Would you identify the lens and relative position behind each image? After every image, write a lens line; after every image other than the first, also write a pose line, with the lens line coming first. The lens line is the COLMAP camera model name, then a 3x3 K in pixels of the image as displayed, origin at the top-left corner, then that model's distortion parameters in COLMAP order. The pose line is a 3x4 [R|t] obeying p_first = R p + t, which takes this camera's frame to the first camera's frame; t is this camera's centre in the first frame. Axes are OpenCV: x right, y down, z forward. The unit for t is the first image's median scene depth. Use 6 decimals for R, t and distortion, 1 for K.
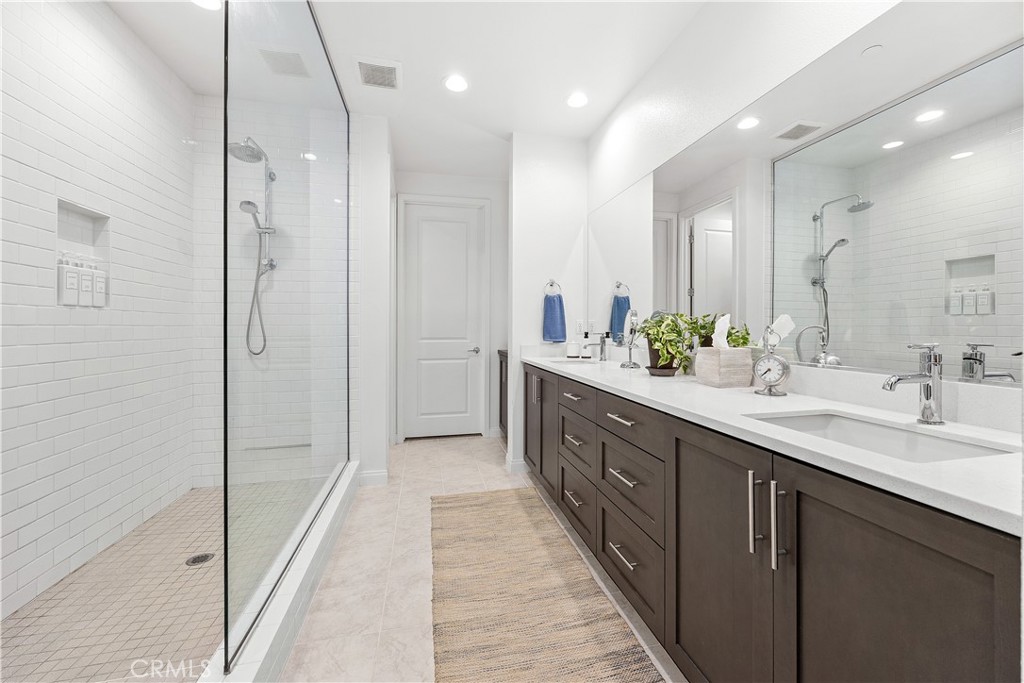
lens RADIAL K [[393.9, 0, 511.4], [0, 393.9, 330.7], [0, 0, 1]] dist [-0.002337, -0.000213]
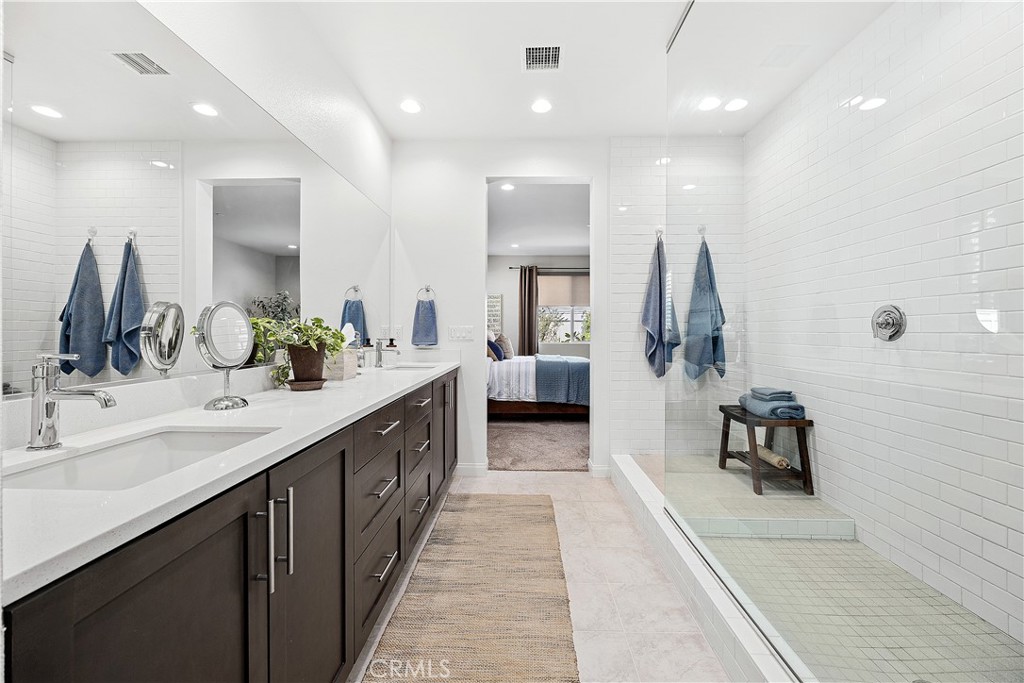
lens RADIAL K [[393.9, 0, 511.4], [0, 393.9, 330.7], [0, 0, 1]] dist [-0.002337, -0.000213]
pose [[-0.968087, -0.000839, 0.250612, -0.323229], [-0.000092, 0.999996, 0.002994, -0.022073], [-0.250613, 0.002875, -0.968083, 2.093784]]
